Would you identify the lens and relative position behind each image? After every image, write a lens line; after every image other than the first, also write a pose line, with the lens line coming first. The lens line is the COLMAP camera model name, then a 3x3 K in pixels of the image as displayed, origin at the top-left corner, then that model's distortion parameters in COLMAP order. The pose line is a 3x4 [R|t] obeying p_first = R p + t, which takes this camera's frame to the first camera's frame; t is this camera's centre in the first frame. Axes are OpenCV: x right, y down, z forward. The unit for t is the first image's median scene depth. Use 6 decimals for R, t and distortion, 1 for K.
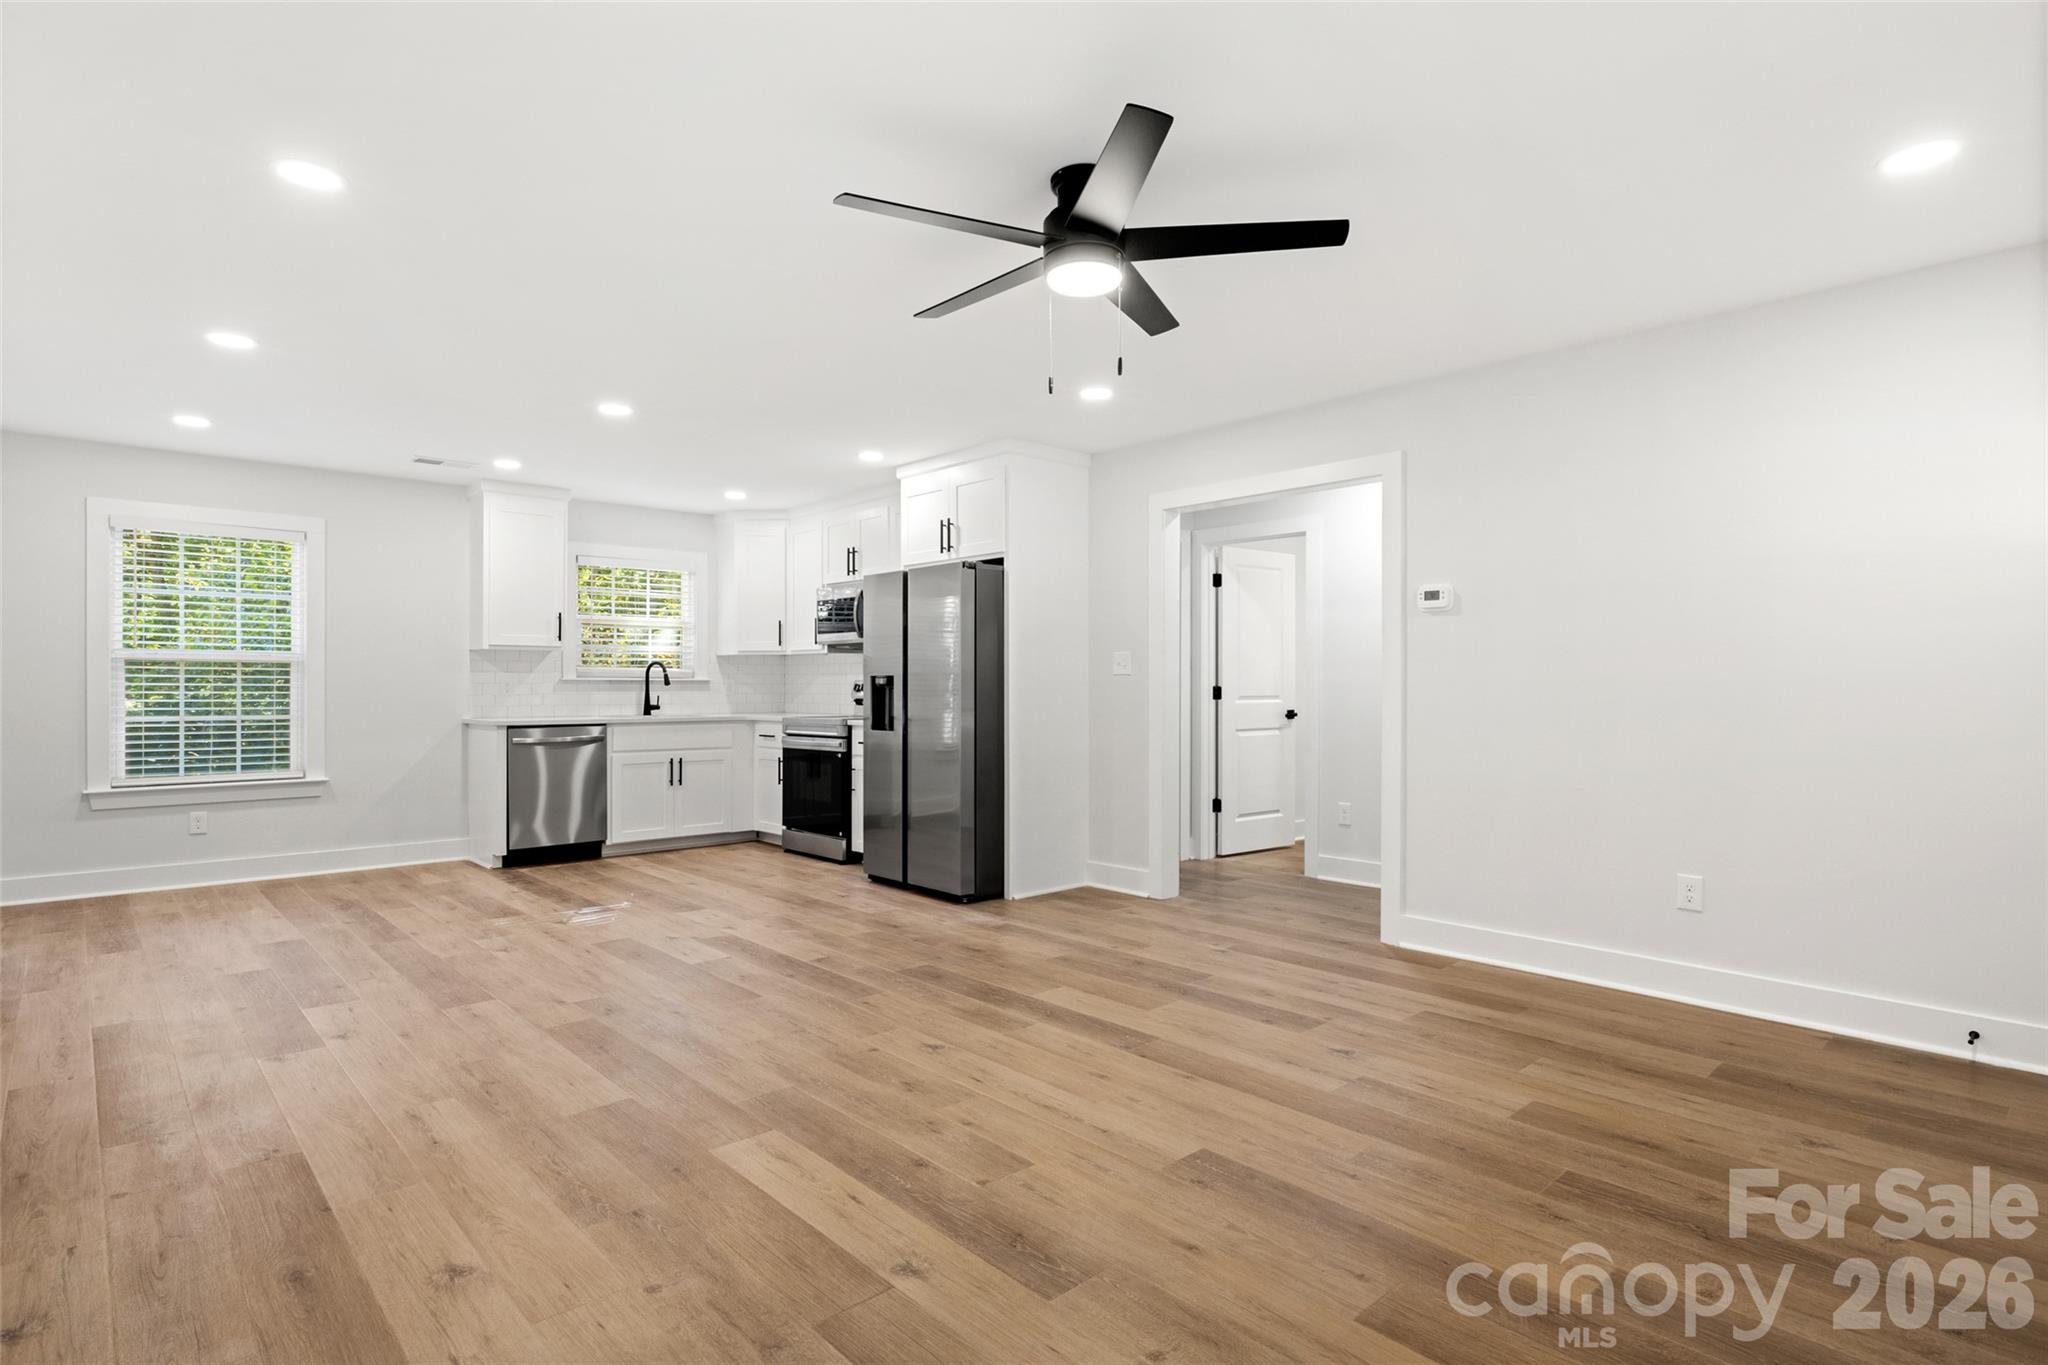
lens RADIAL K [[1041.7, 0, 1017.4], [0, 1041.7, 685.1], [0, 0, 1]] dist [-0.002062, -0.000403]
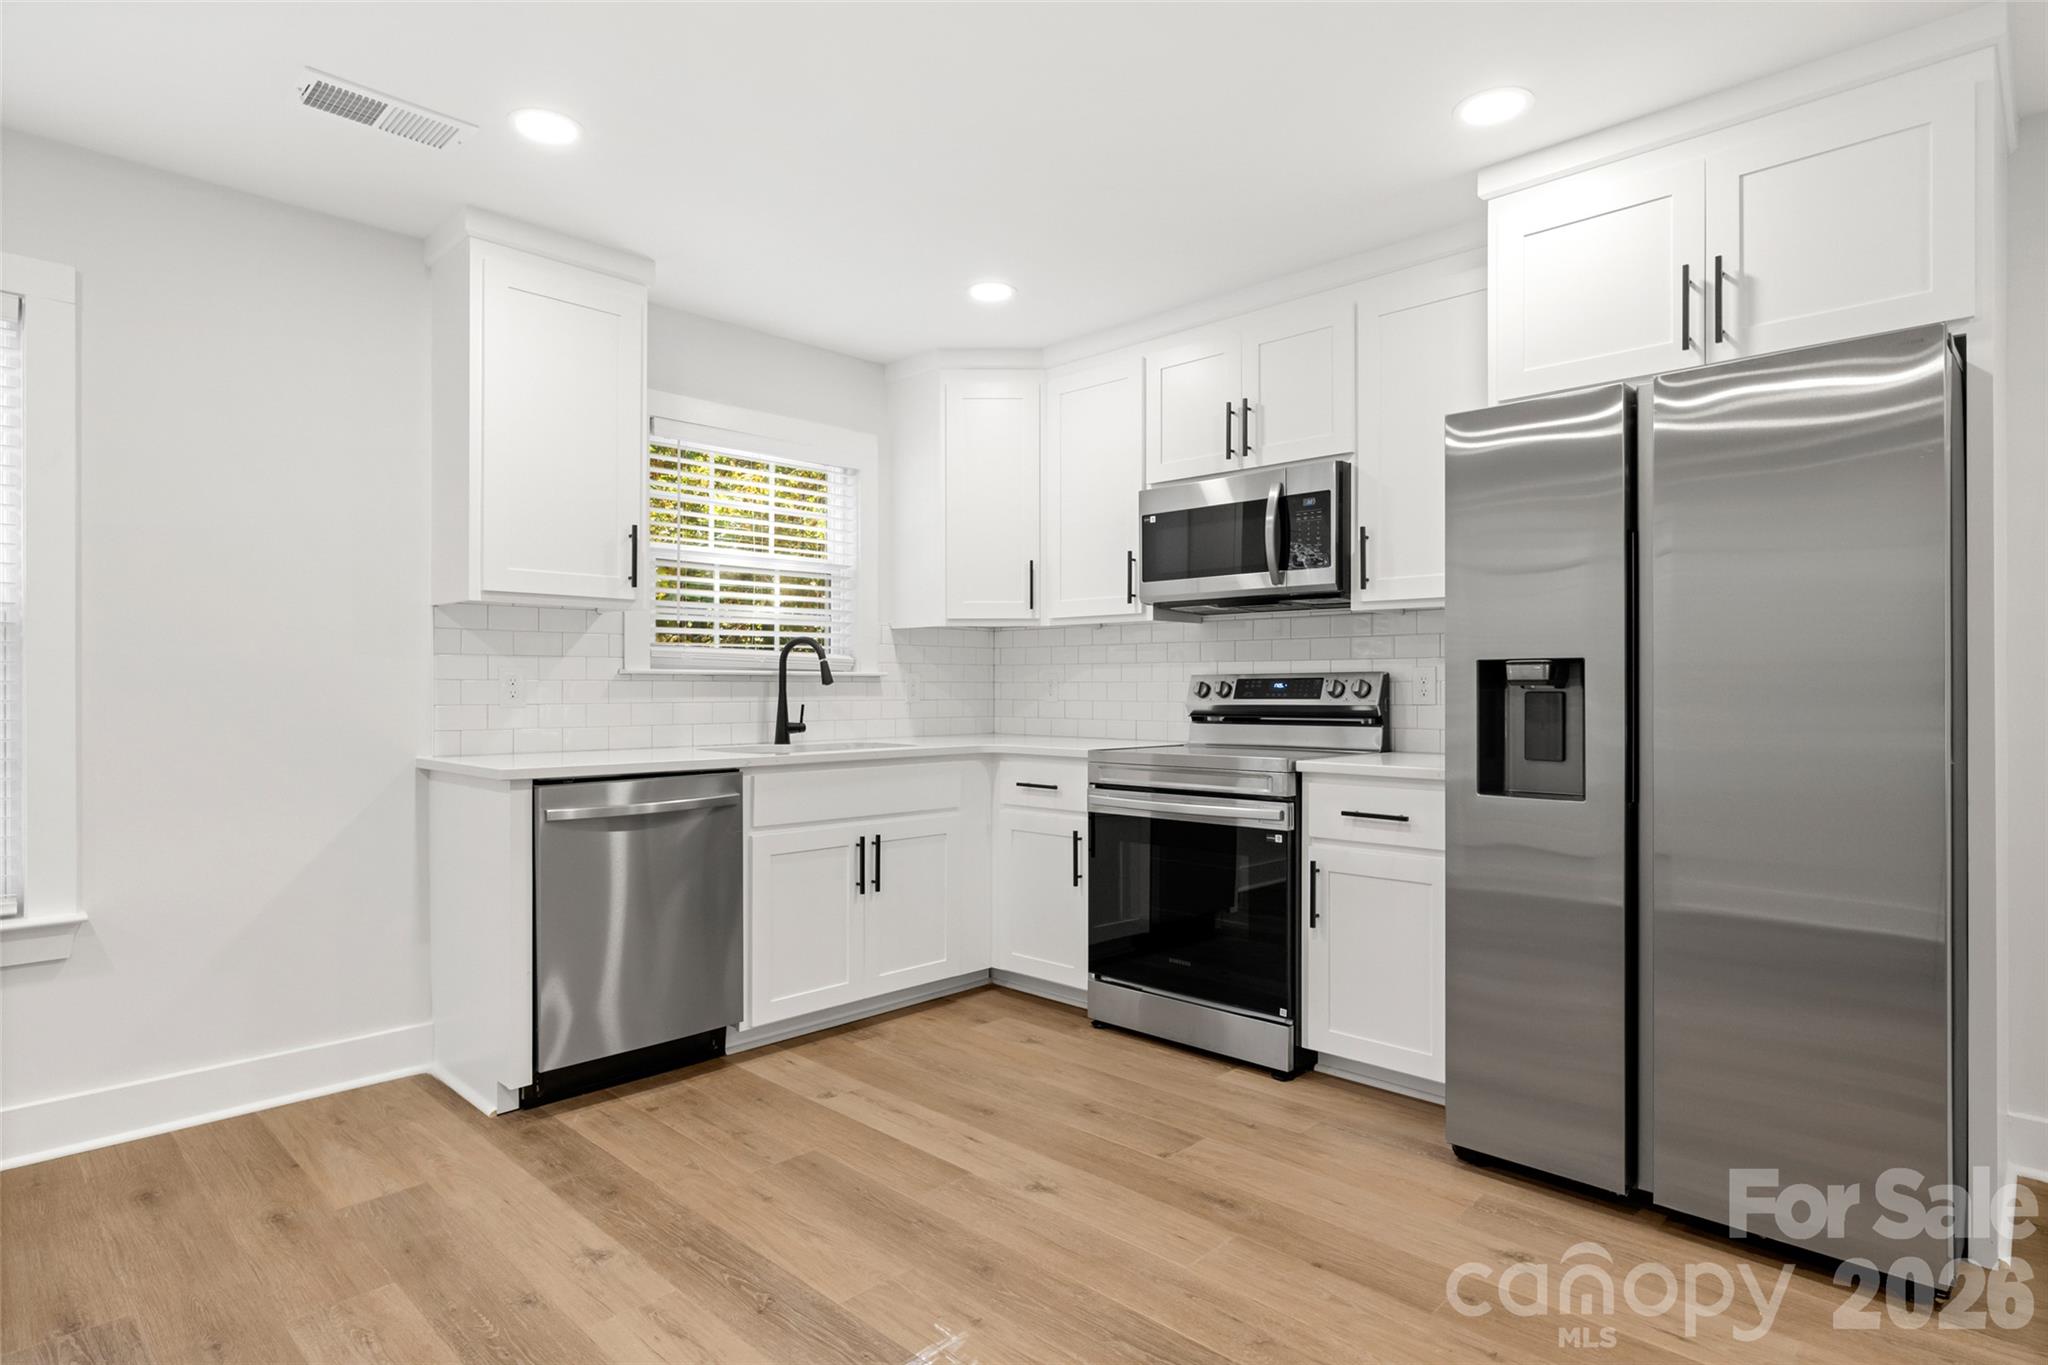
lens RADIAL K [[1084.2, 0, 1016.6], [0, 1084.2, 689.2], [0, 0, 1]] dist [-0.002459, 0.000273]
pose [[0.998493, -0.000478, 0.054873, -0.502917], [0.000375, 0.999998, 0.001885, 0.002677], [-0.054874, -0.001862, 0.998492, 0.868753]]
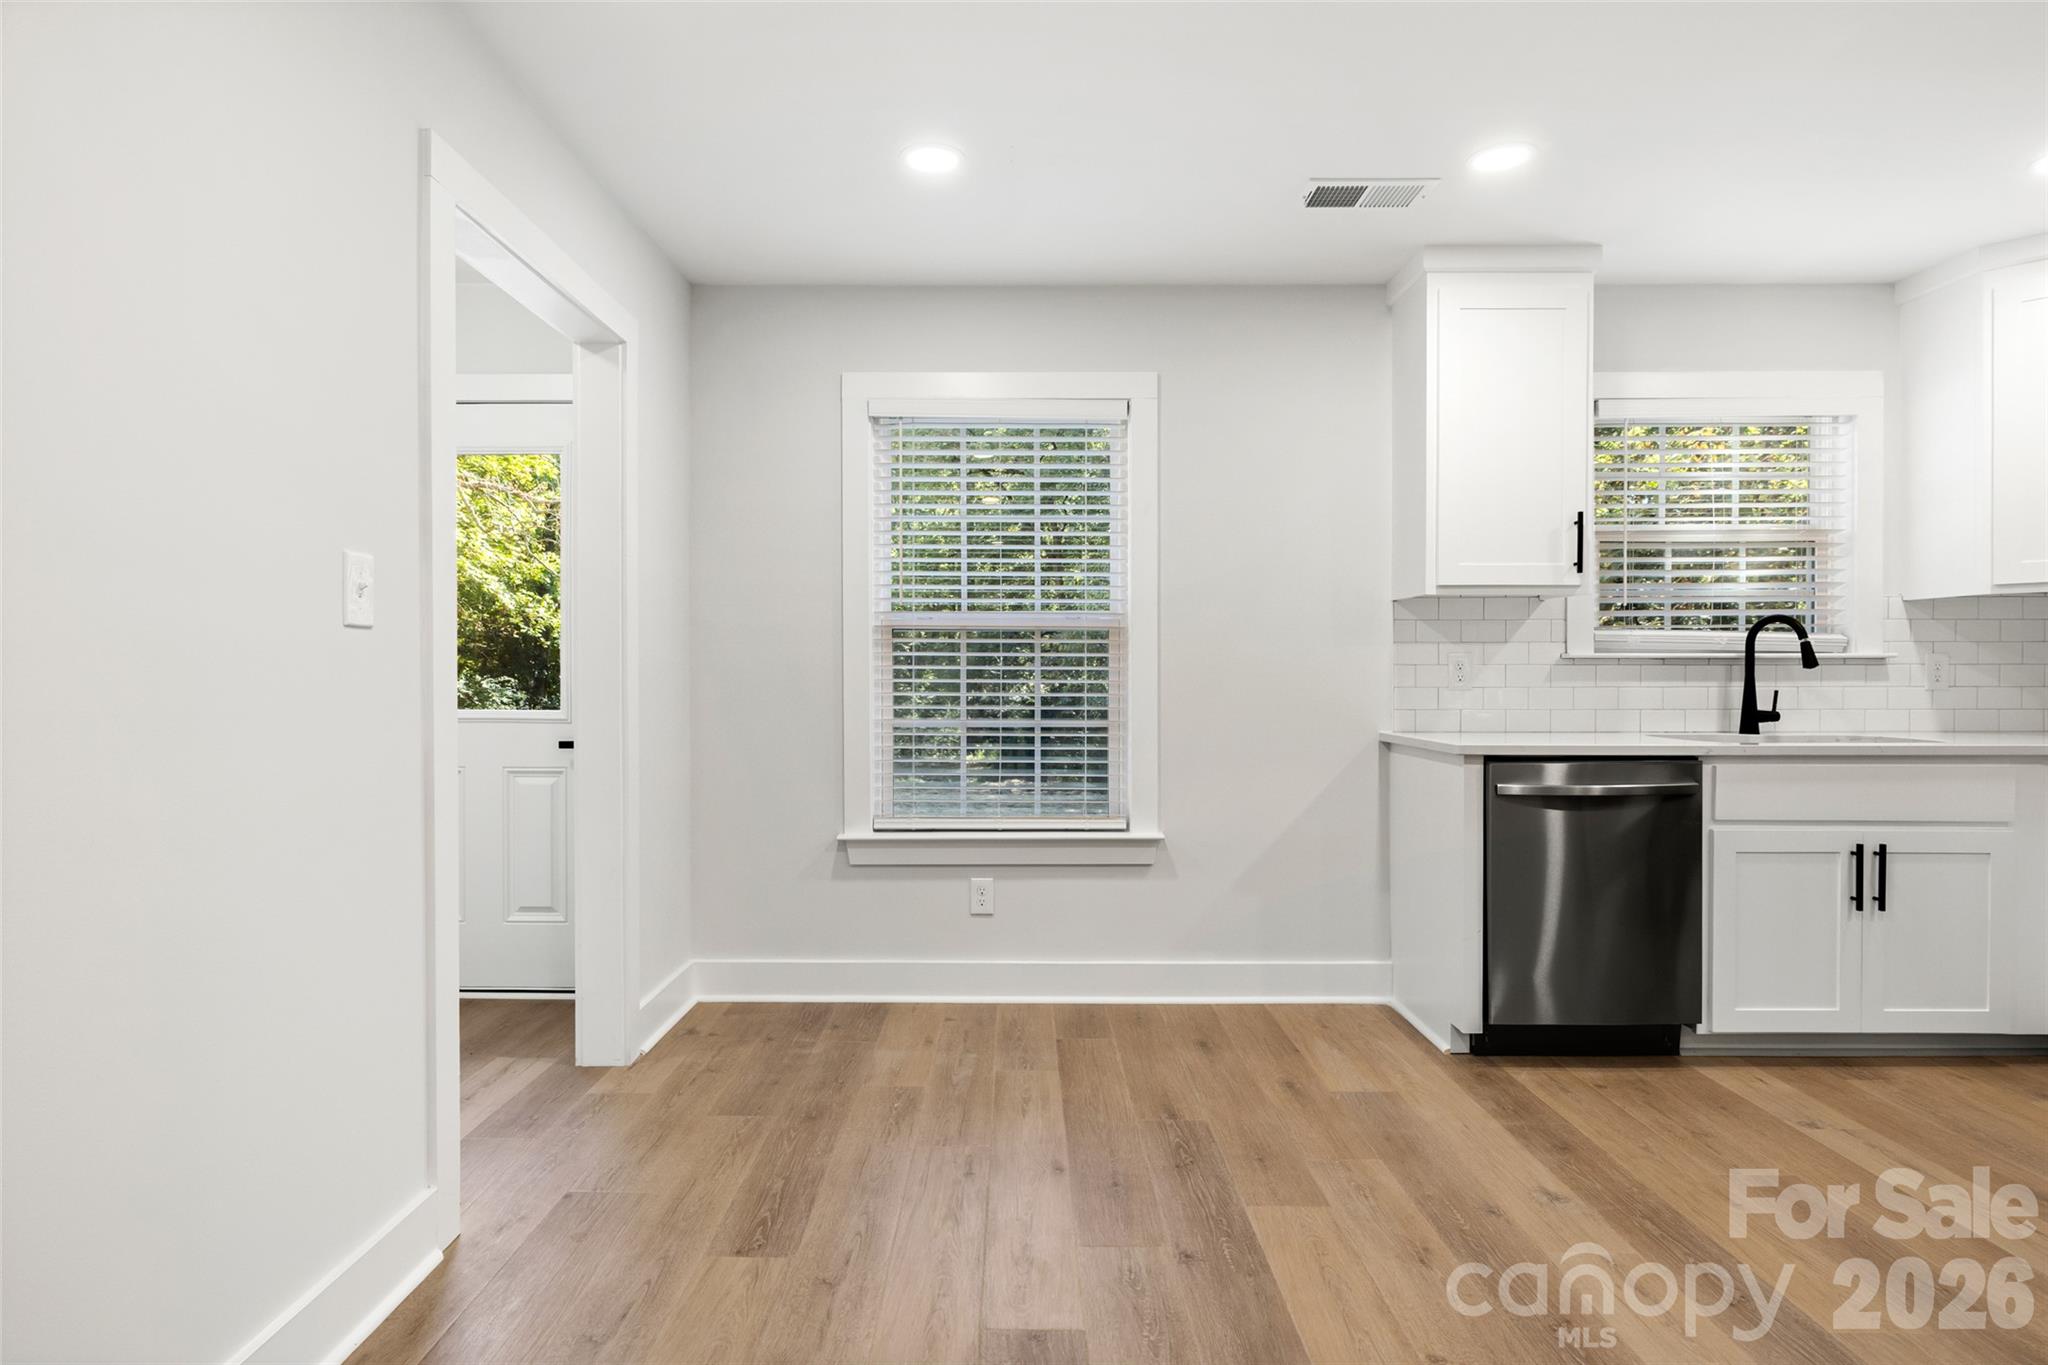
lens RADIAL K [[1084.2, 0, 1014.3], [0, 1084.2, 679.1], [0, 0, 1]] dist [-0.002459, 0.000273]
pose [[0.734932, 0.002954, -0.678134, -0.501114], [0.001181, 0.999983, 0.005636, 0.003485], [0.678139, -0.004943, 0.734917, 0.796714]]
